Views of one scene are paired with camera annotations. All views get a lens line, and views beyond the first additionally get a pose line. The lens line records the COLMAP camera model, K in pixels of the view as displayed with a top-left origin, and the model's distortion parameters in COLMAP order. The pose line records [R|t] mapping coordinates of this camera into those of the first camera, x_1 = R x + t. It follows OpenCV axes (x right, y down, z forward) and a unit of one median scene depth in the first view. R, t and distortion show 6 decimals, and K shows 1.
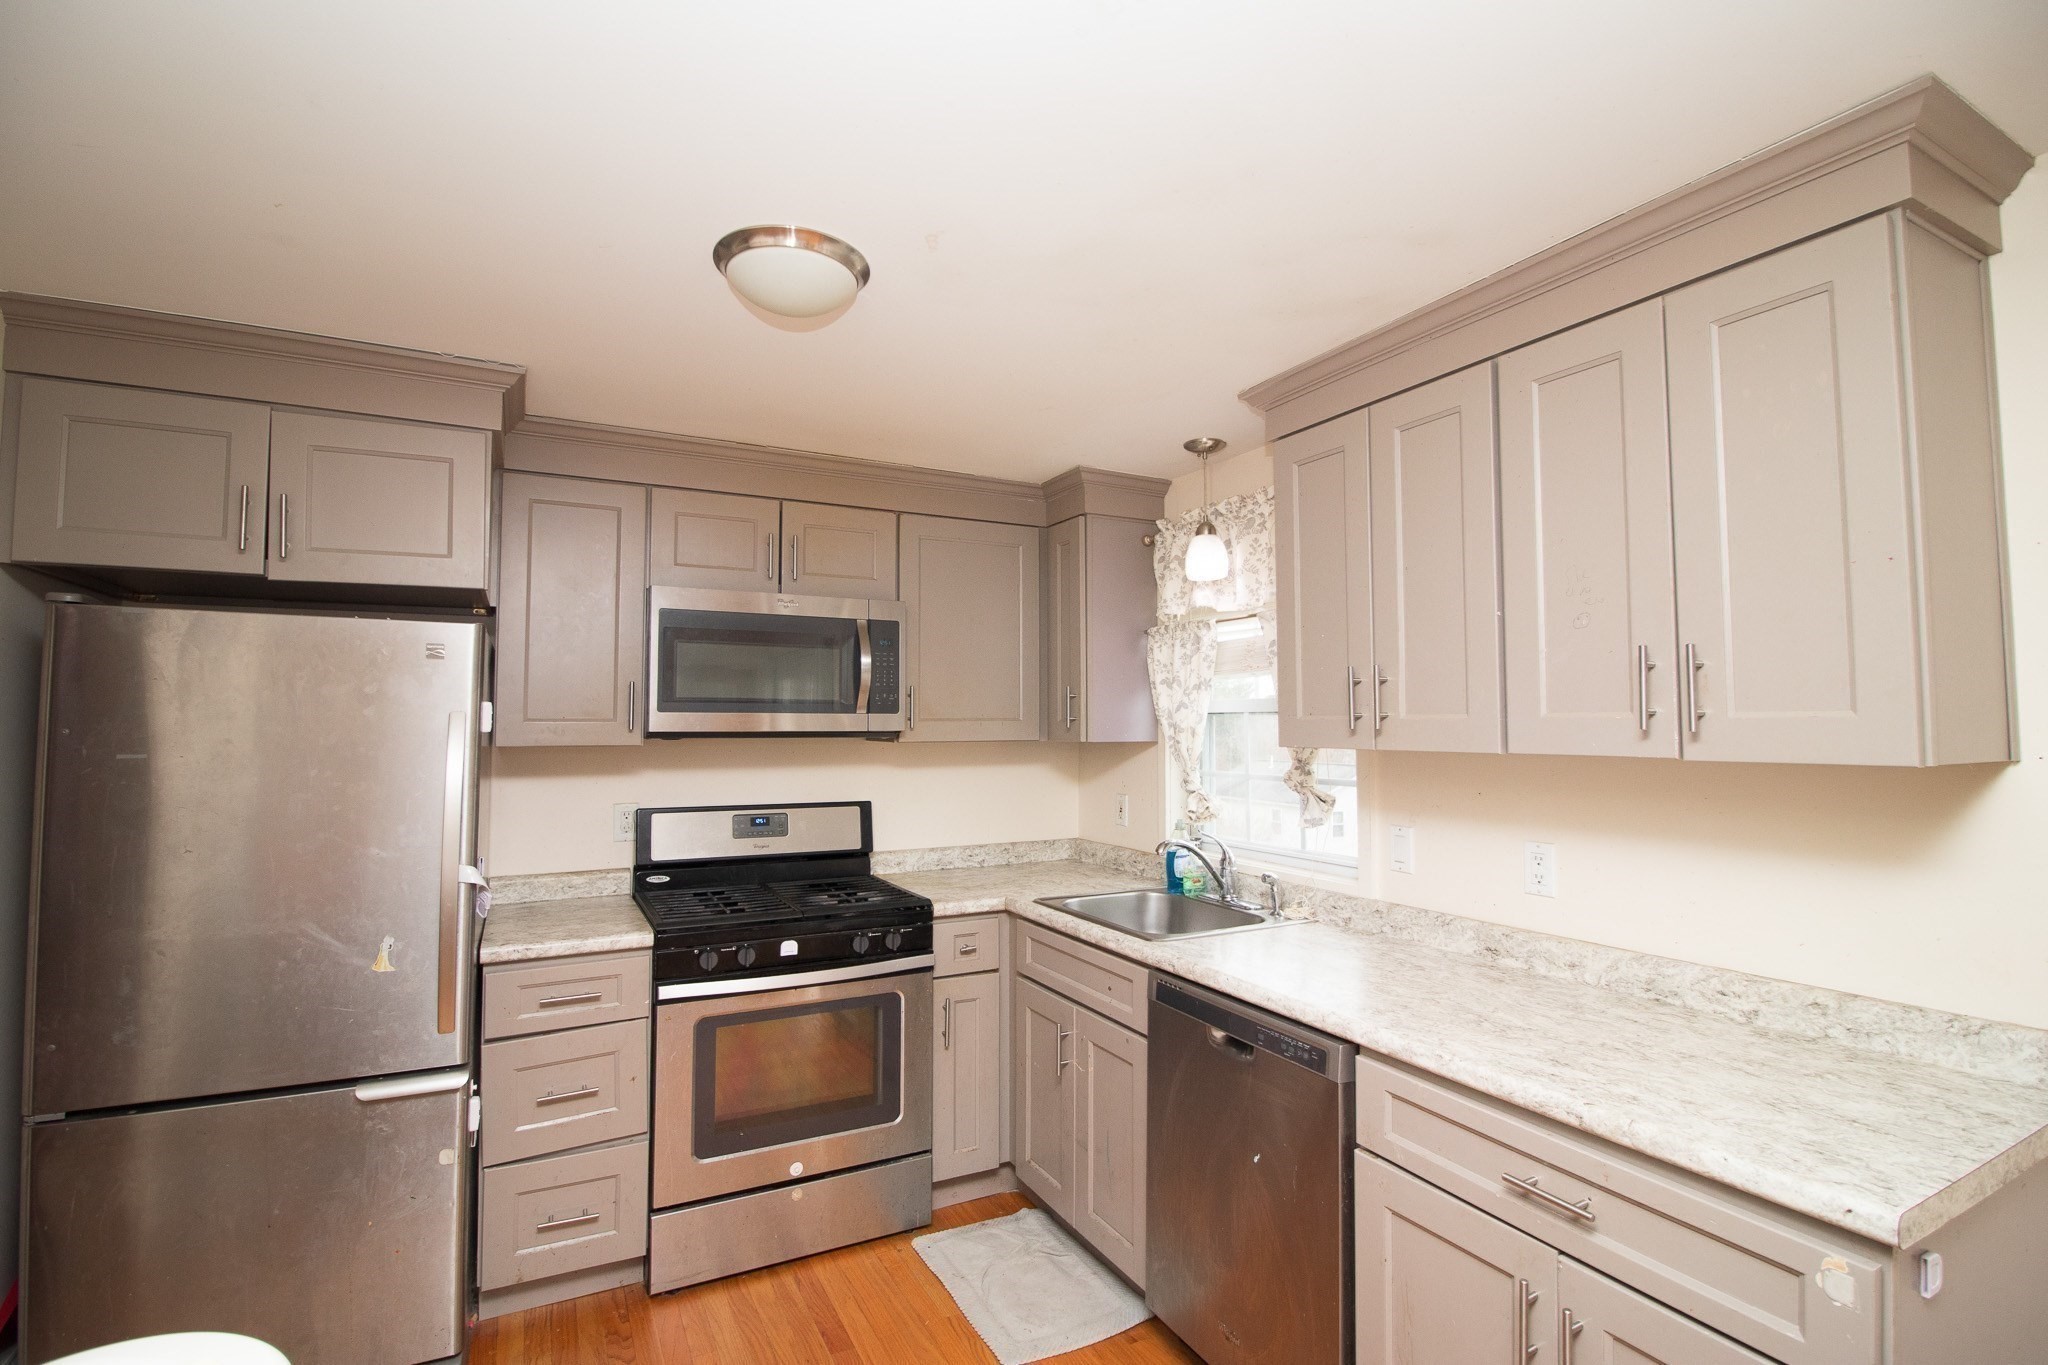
lens RADIAL K [[945.2, 0, 1010.5], [0, 945.2, 690.6], [0, 0, 1]] dist [-0.003913, -0.009074]
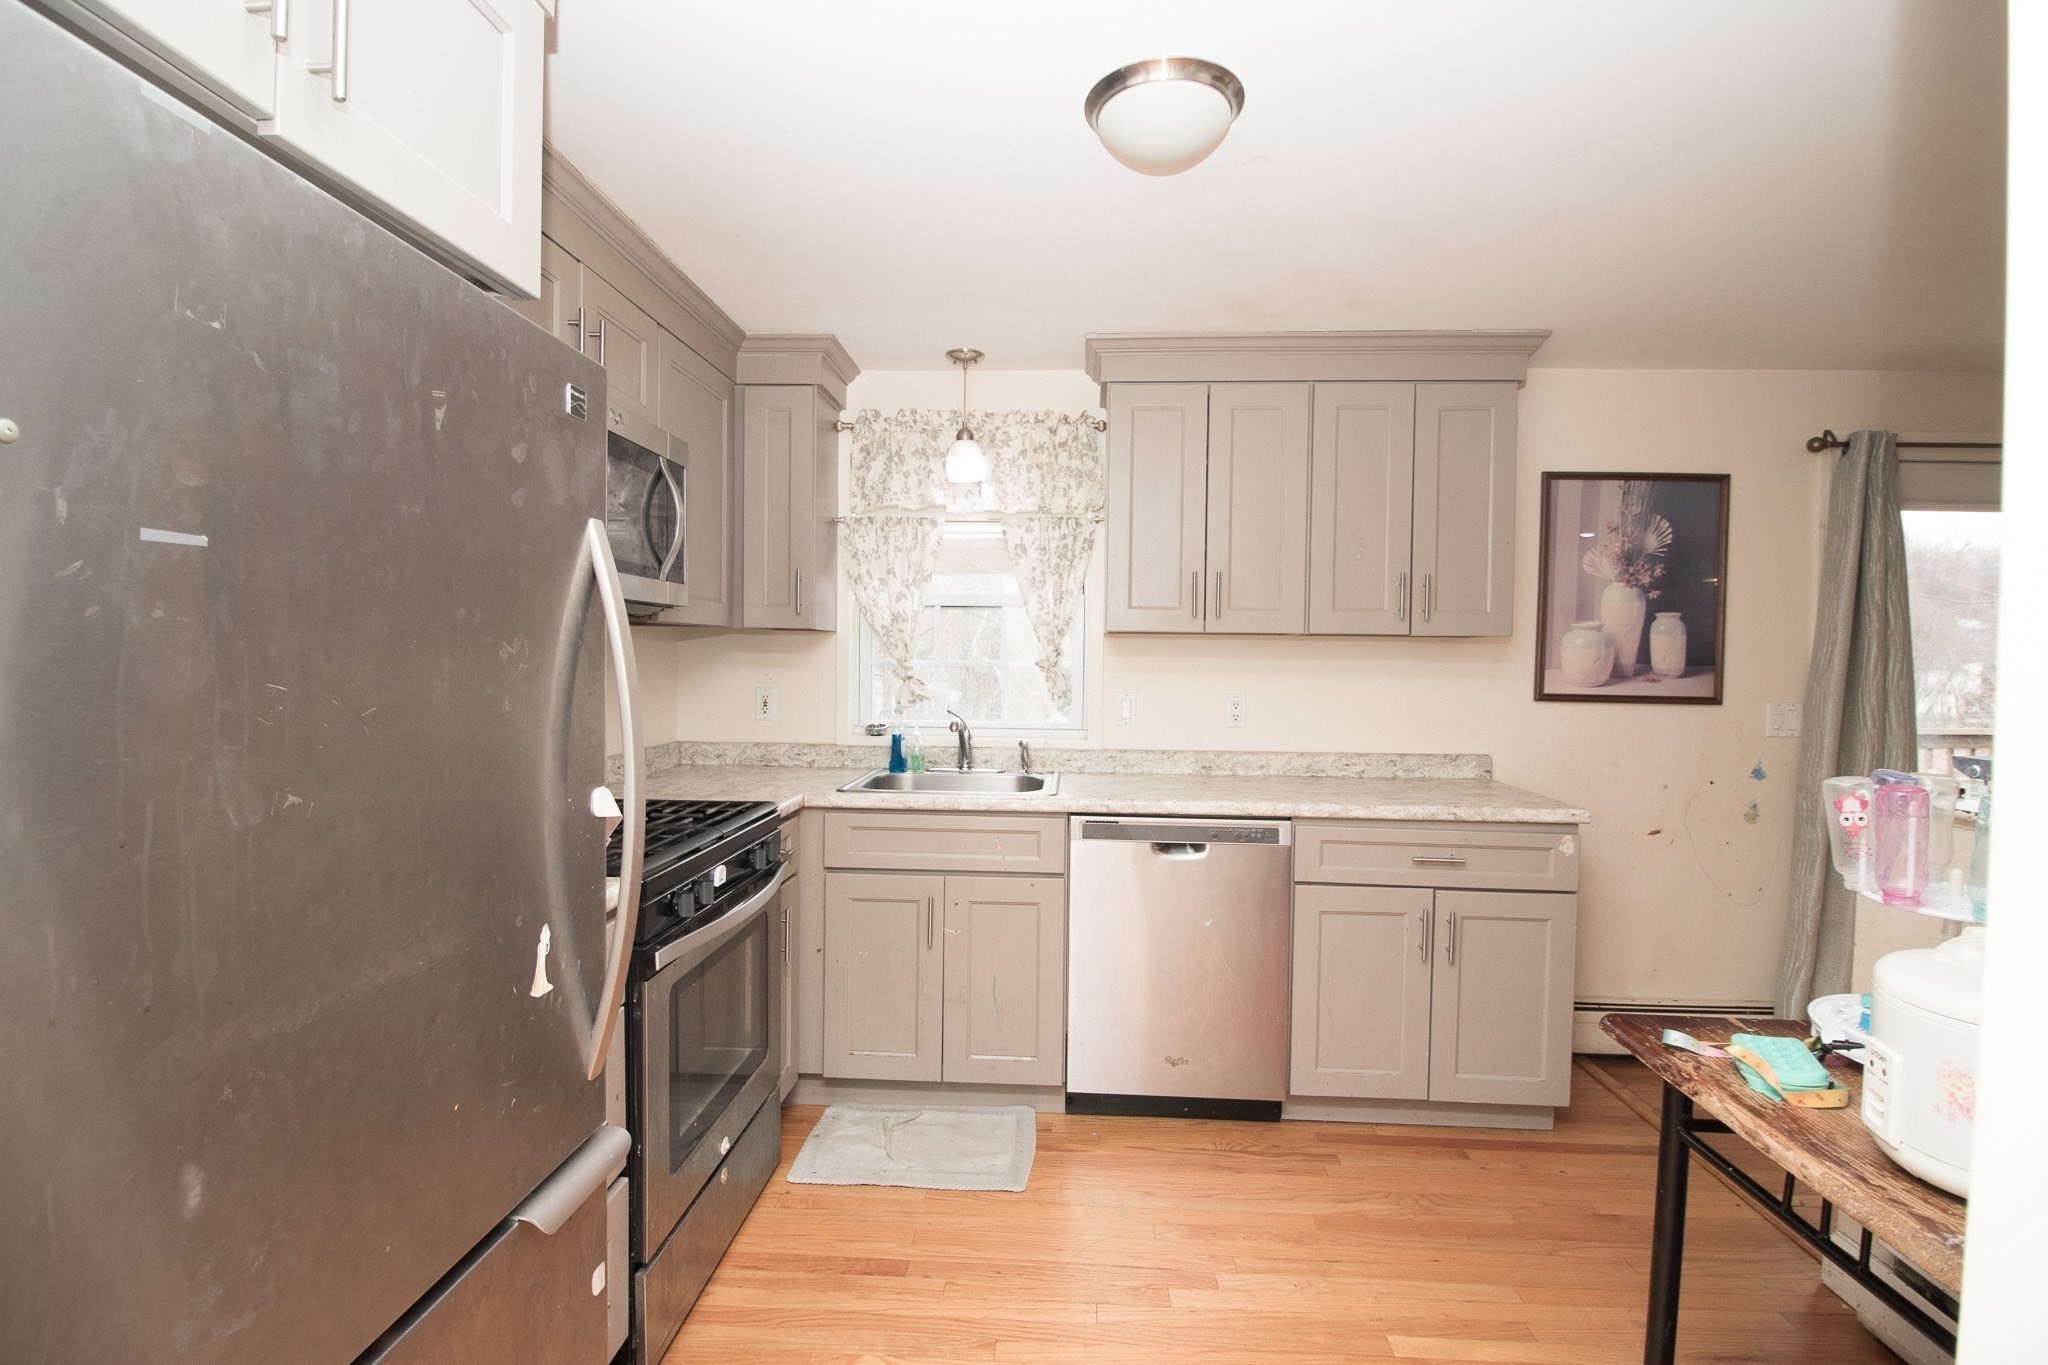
lens RADIAL K [[945.2, 0, 1025.5], [0, 945.2, 695.7], [0, 0, 1]] dist [-0.003913, -0.009074]
pose [[0.509825, -0.029161, 0.859784, -1.081203], [-0.043293, 0.997289, 0.059496, 0.094687], [-0.859188, -0.067555, 0.507181, 0.561332]]
